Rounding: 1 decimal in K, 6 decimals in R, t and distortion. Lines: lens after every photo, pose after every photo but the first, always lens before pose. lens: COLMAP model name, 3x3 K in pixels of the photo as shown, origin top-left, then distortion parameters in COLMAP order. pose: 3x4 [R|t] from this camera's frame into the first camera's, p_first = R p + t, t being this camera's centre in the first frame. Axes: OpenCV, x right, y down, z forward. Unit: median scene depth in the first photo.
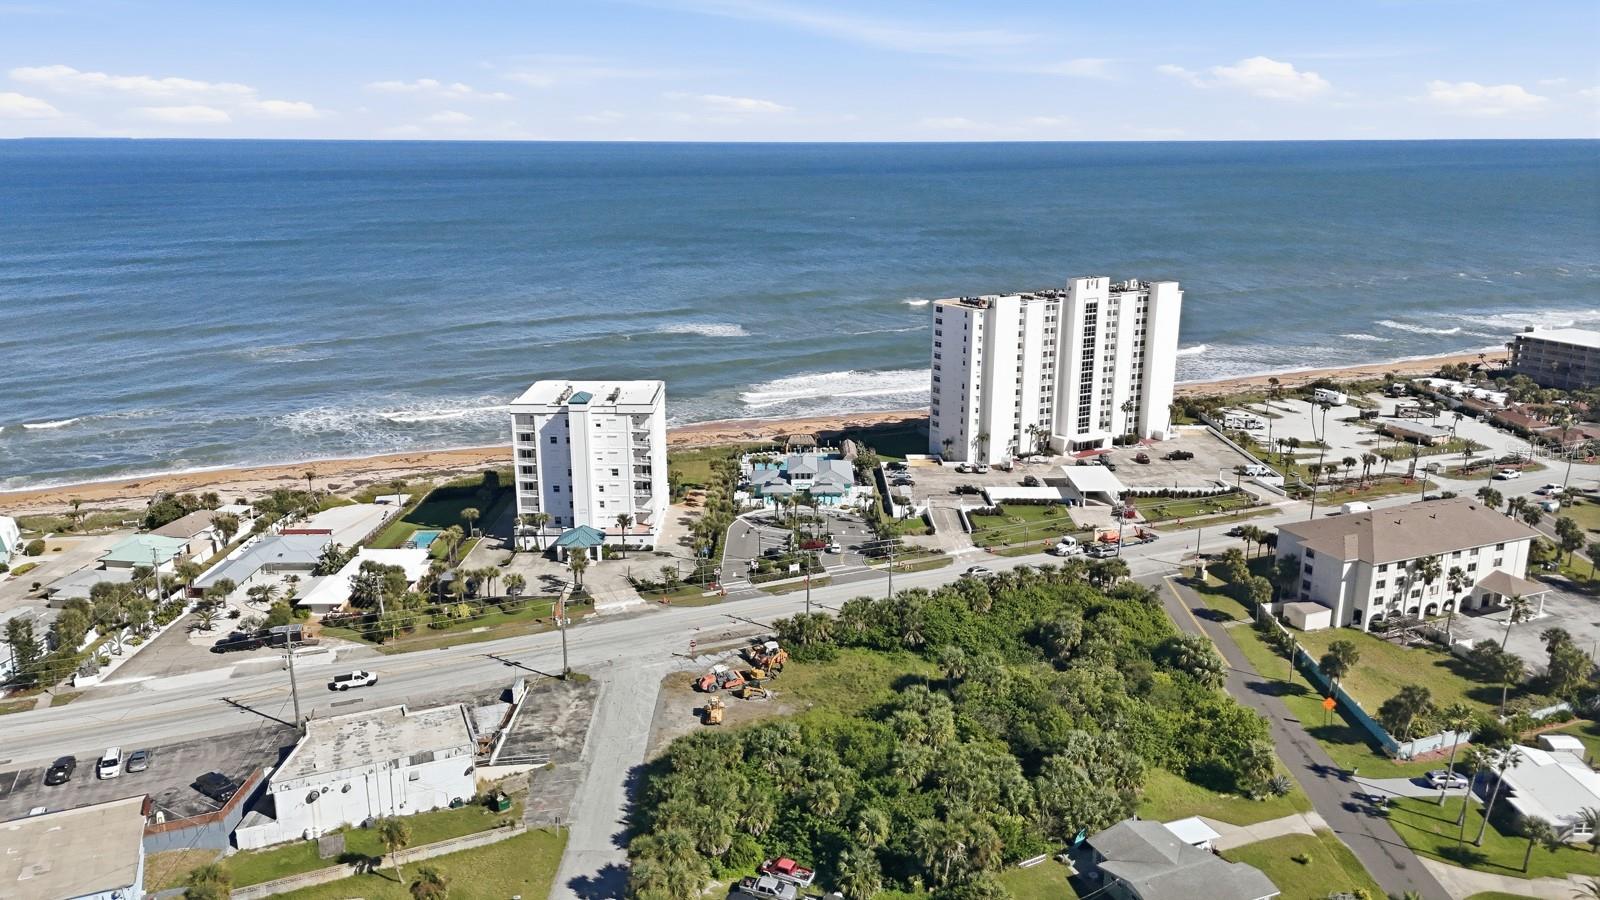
lens RADIAL K [[1170.5, 0, 803.4], [0, 1170.5, 447.4], [0, 0, 1]] dist [0.097911, -0.131120]
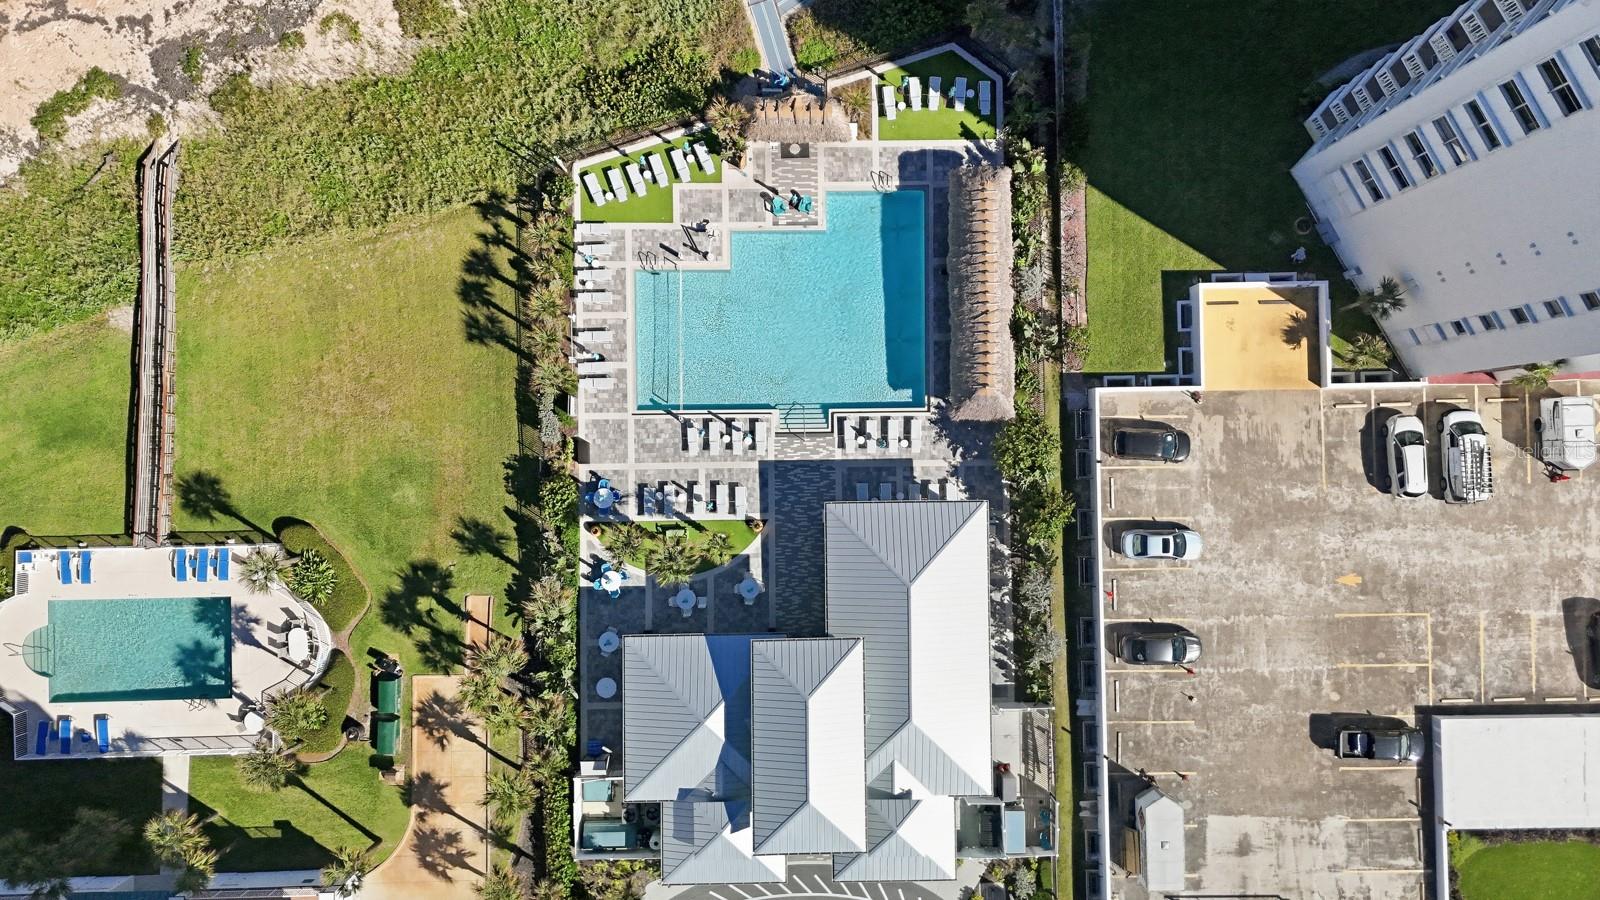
lens RADIAL K [[1166.6, 0, 806.8], [0, 1166.6, 444.0], [0, 0, 1]] dist [0.082427, -0.075208]
pose [[0.999890, -0.005126, 0.013923, -0.004694], [-0.012108, 0.260411, 0.965422, -0.271666], [-0.008574, -0.965484, 0.260321, 1.023998]]
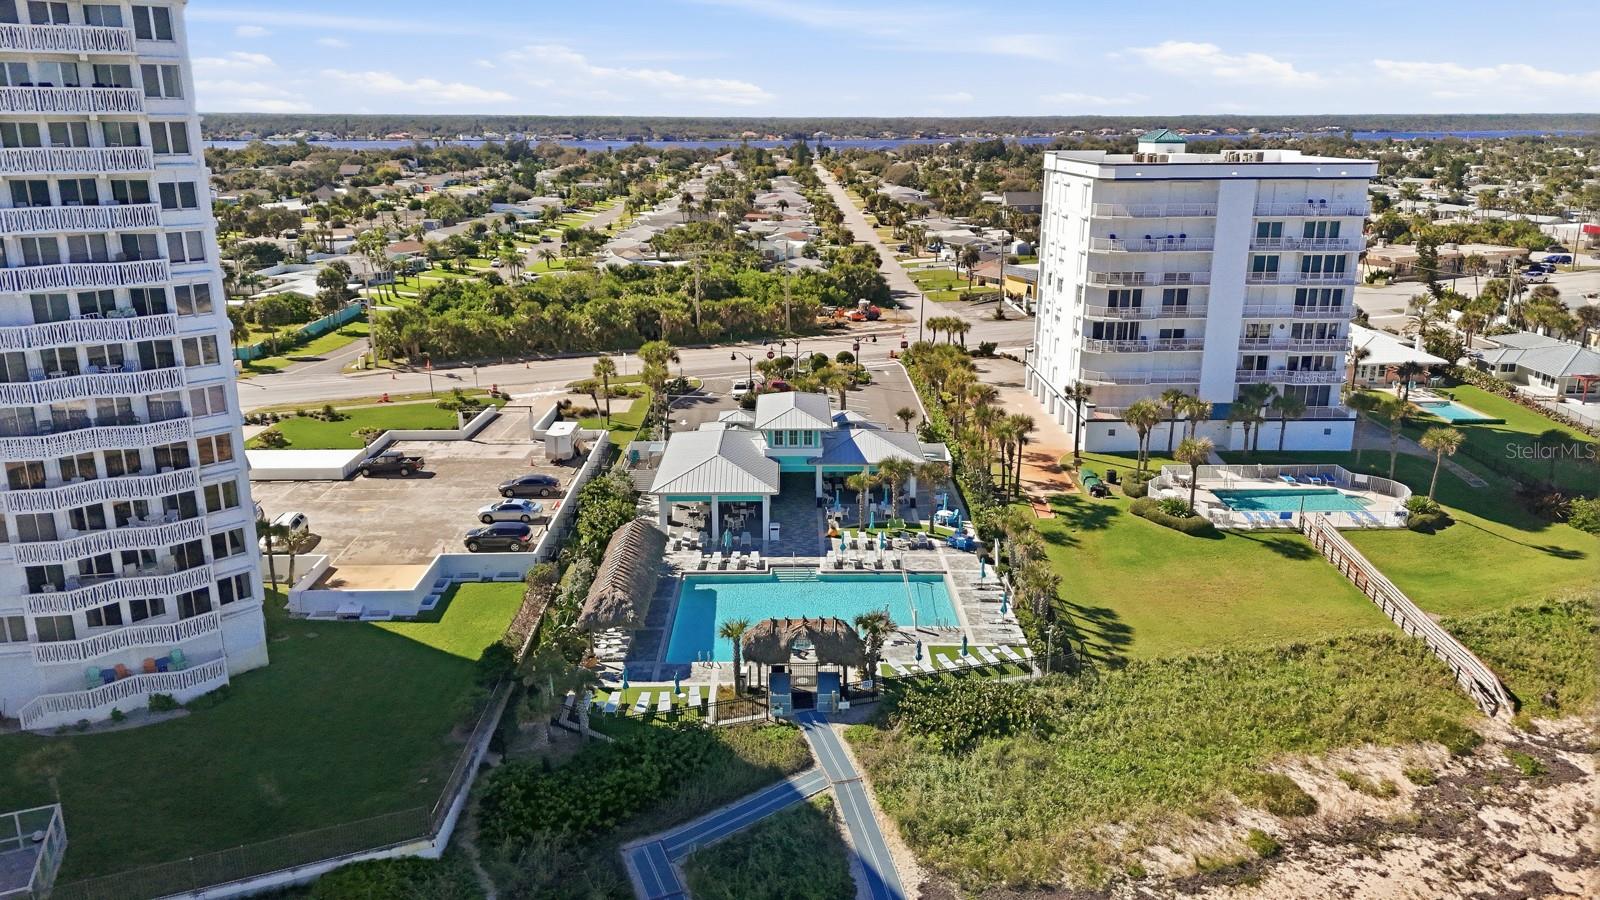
lens RADIAL K [[1176.6, 0, 806.3], [0, 1176.6, 445.5], [0, 0, 1]] dist [0.063156, -0.044838]
pose [[-0.999916, 0.000828, -0.012897, -0.000343], [-0.005811, 0.862571, 0.505902, -0.185281], [0.011543, 0.505935, -0.862494, 1.393467]]
